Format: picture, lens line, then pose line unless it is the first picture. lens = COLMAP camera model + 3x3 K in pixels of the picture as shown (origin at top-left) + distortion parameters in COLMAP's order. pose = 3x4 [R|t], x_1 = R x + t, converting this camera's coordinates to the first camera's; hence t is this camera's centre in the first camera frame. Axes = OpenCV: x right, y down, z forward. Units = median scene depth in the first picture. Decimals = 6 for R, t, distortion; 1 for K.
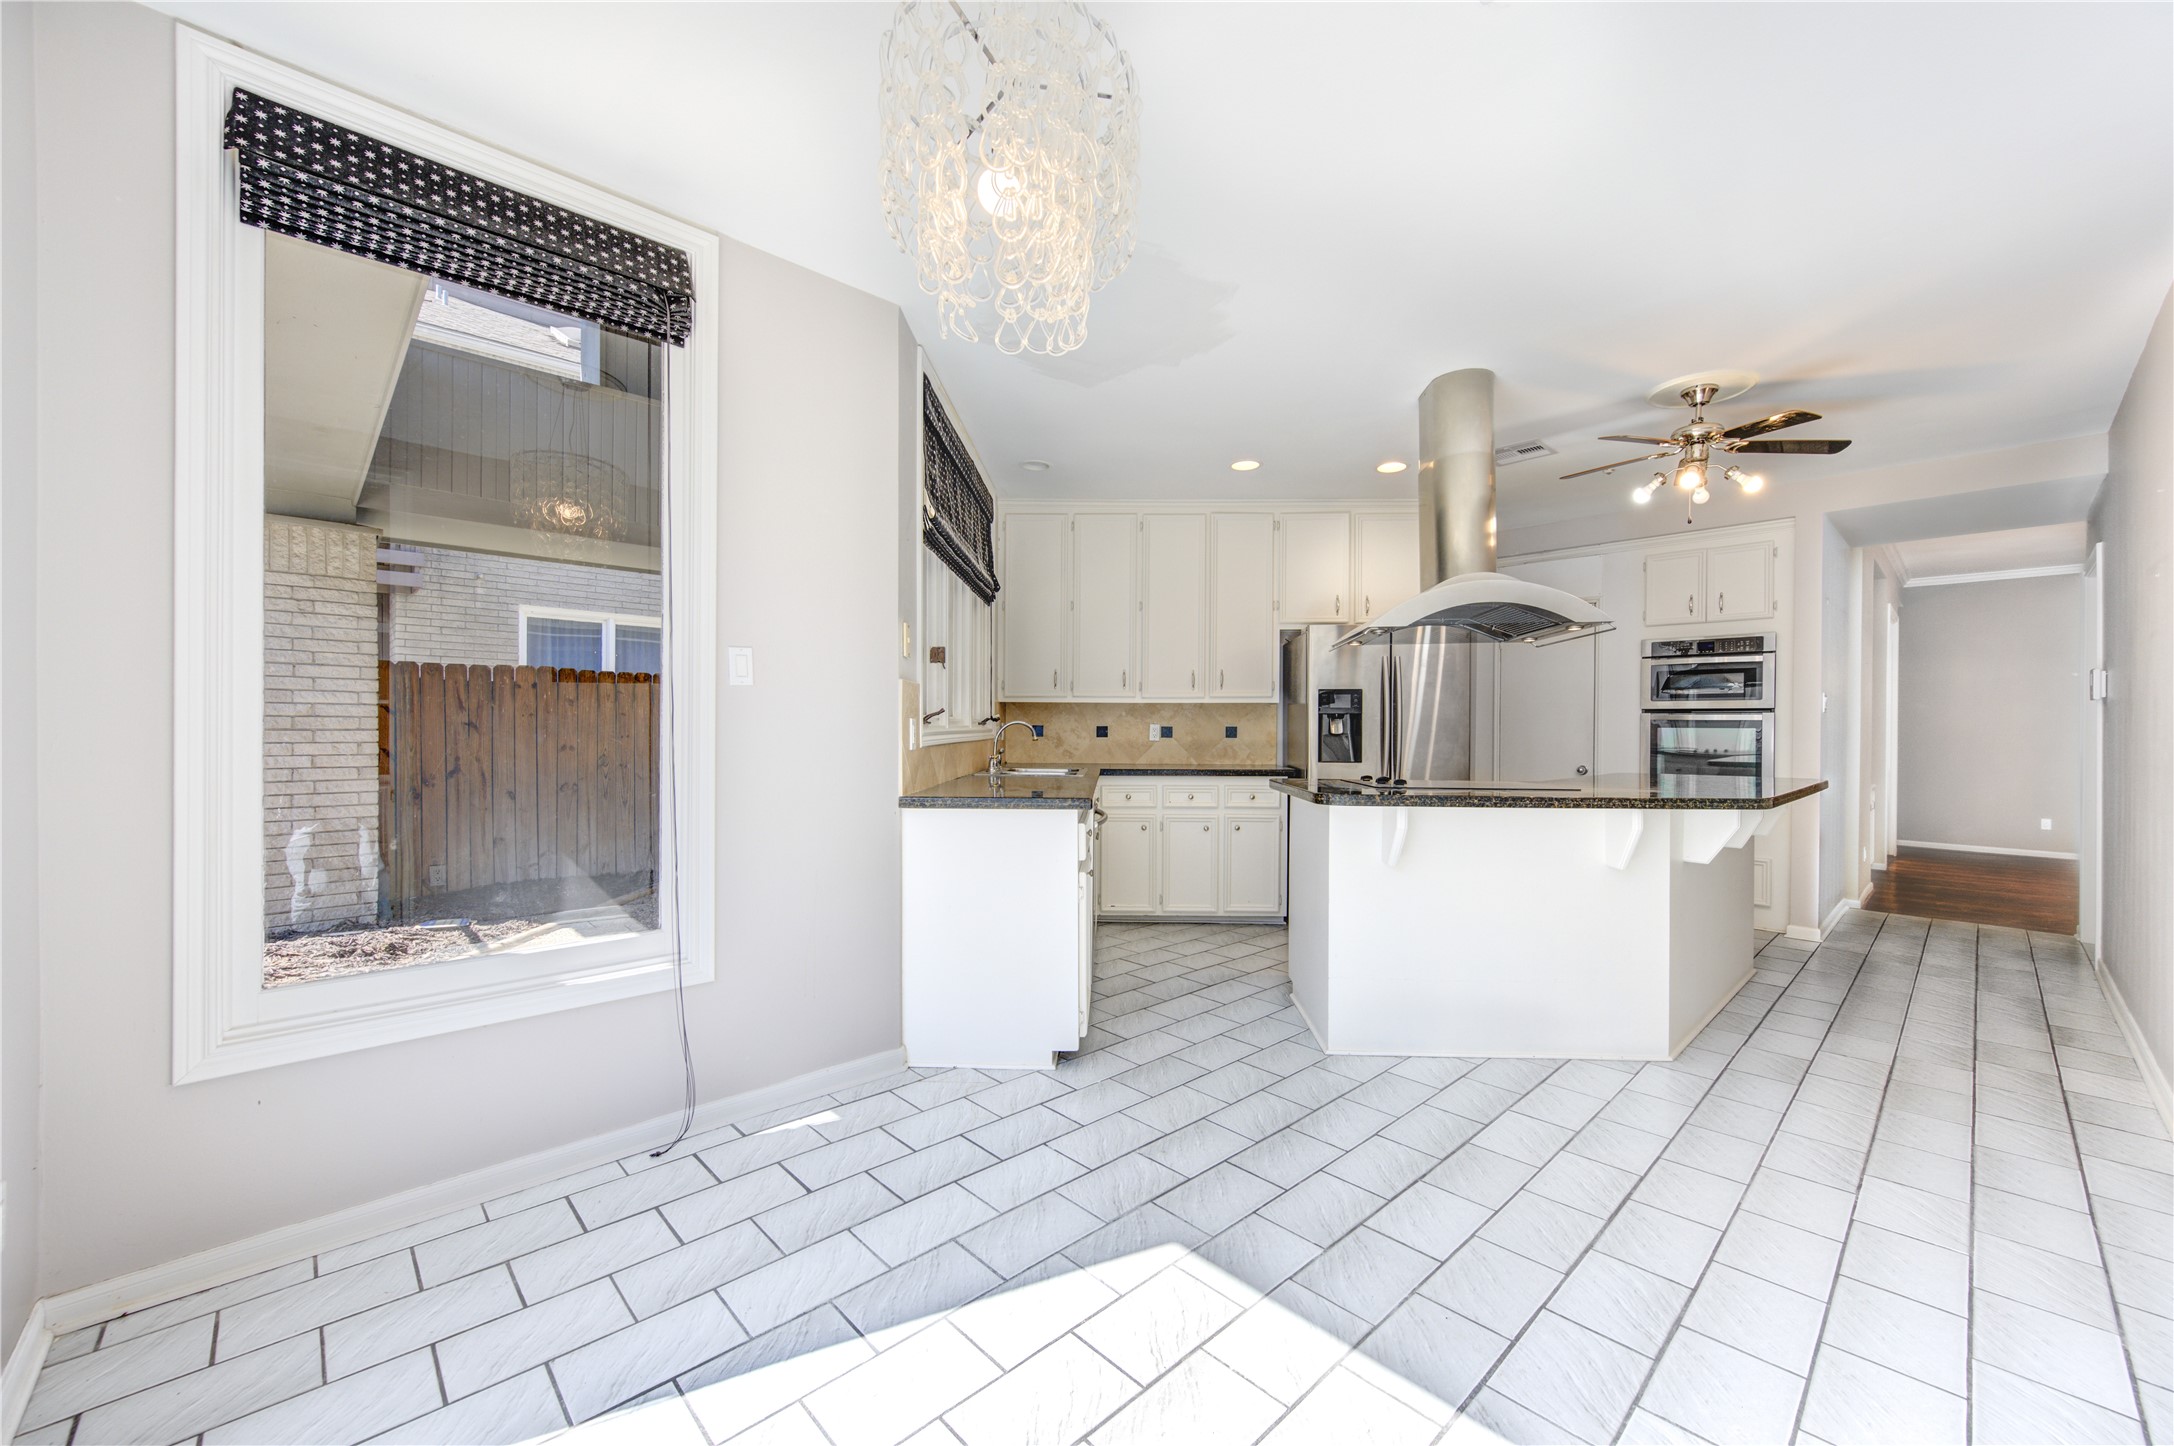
lens RADIAL K [[844.1, 0, 1094.2], [0, 844.1, 728.4], [0, 0, 1]] dist [0.000521, 0.000105]
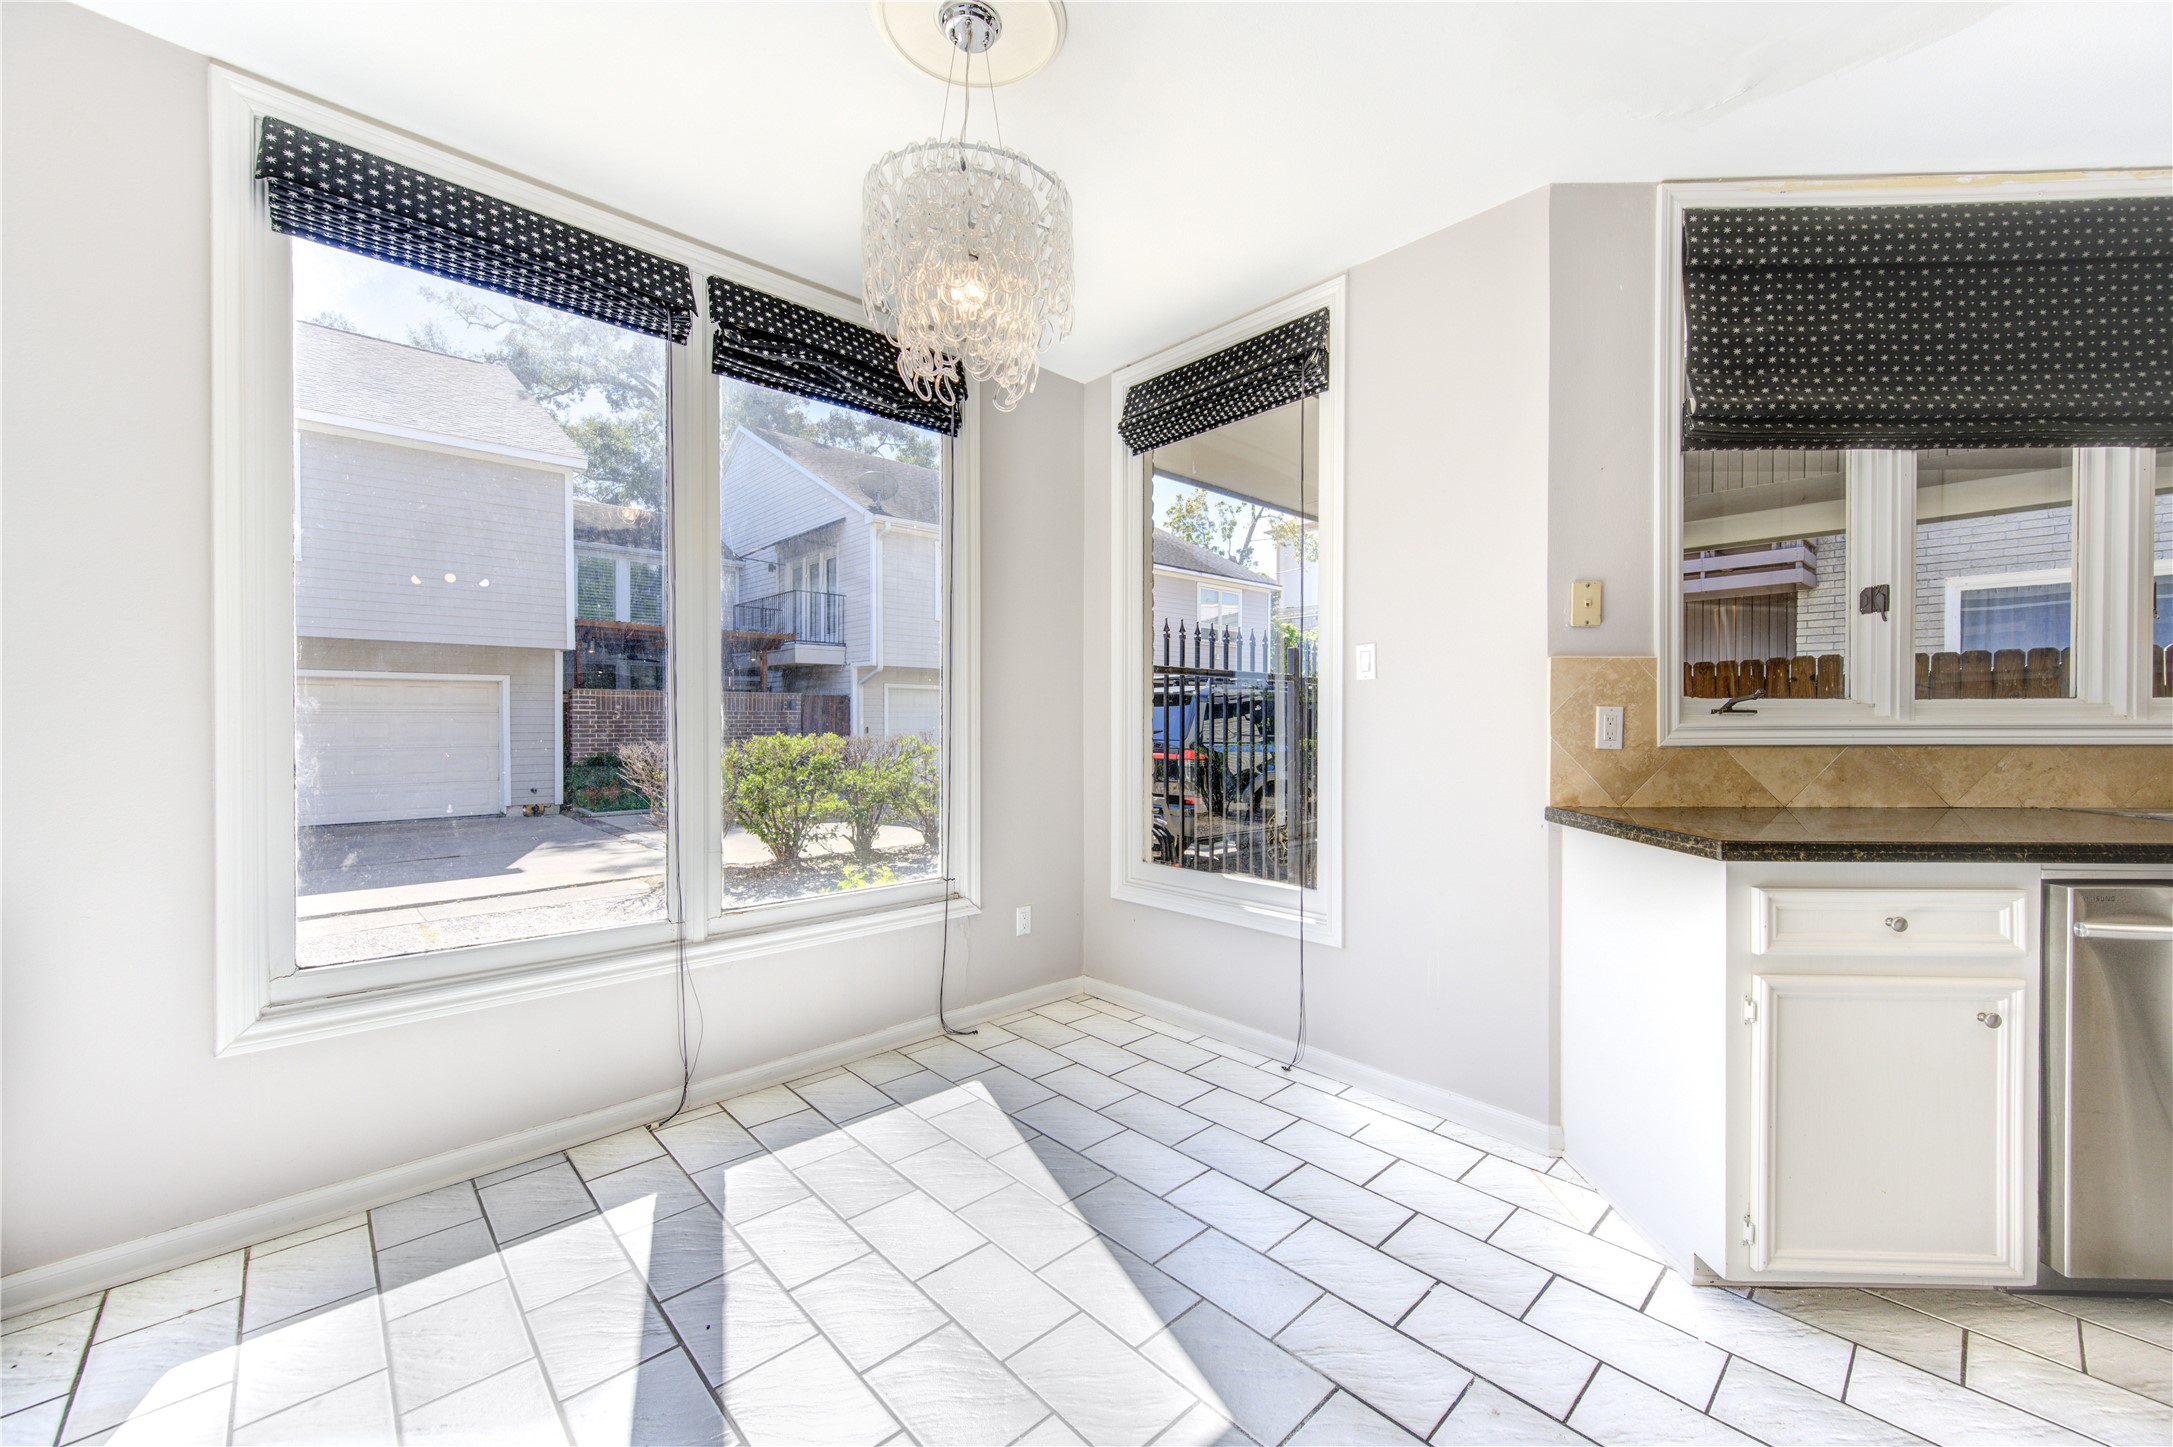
lens RADIAL K [[843.7, 0, 1093.7], [0, 843.7, 728.9], [0, 0, 1]] dist [0.000521, 0.000105]
pose [[-0.003396, 0.002238, -0.999992, 0.560416], [-0.002178, 0.999995, 0.002246, 0.007851], [0.999992, 0.002185, -0.003391, 0.577022]]
